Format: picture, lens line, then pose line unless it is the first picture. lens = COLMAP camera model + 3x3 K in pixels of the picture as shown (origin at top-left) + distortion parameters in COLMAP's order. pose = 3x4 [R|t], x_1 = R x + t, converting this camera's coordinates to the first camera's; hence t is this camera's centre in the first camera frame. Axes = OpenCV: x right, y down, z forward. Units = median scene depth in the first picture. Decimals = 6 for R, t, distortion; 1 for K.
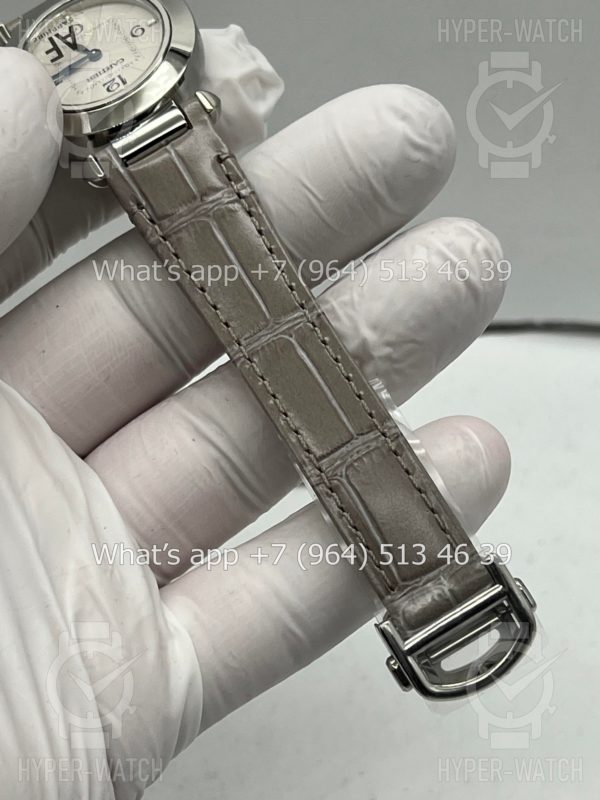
lens RADIAL K [[1677.1, 0, 300.0], [0, 1677.1, 400.0], [0, 0, 1]] dist [0.251669, 0.099484]
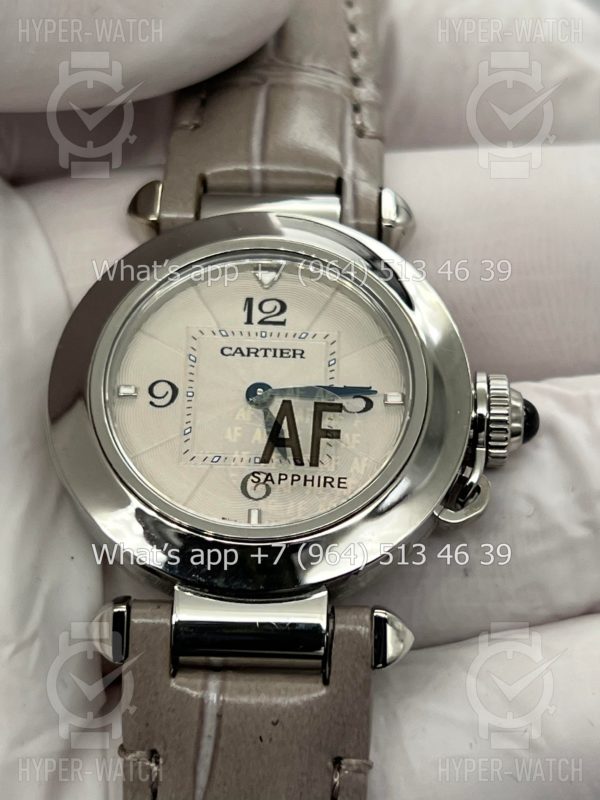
lens RADIAL K [[1677.1, 0, 300.0], [0, 1677.1, 400.0], [0, 0, 1]] dist [0.251669, 0.099484]
pose [[-0.821911, -0.311407, 0.476957, -0.367150], [0.565386, -0.344142, 0.749603, -0.568541], [-0.069291, 0.885772, 0.458919, 0.786159]]
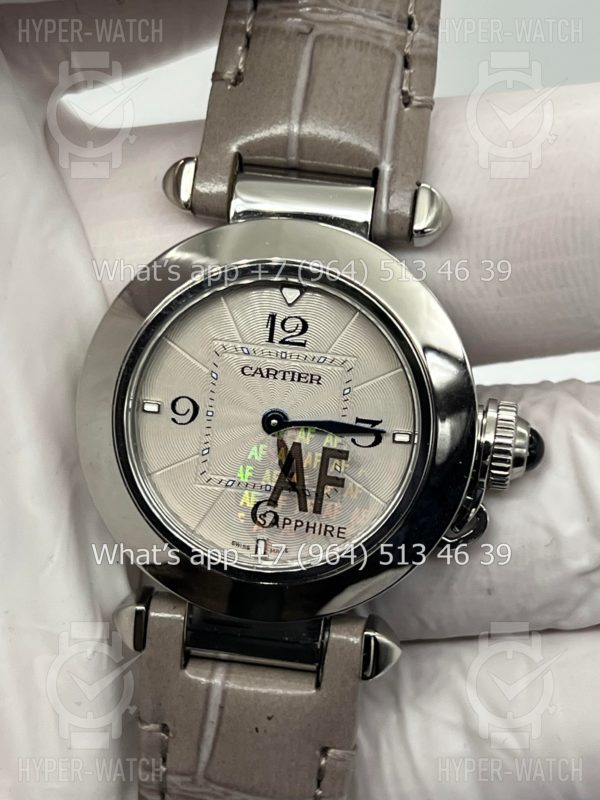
lens RADIAL K [[1677.1, 0, 300.0], [0, 1677.1, 400.0], [0, 0, 1]] dist [0.251669, 0.099484]
pose [[-0.748675, -0.567893, 0.342027, -0.301055], [0.661689, -0.608491, 0.438071, -0.422967], [-0.040657, 0.554289, 0.831331, 0.576747]]
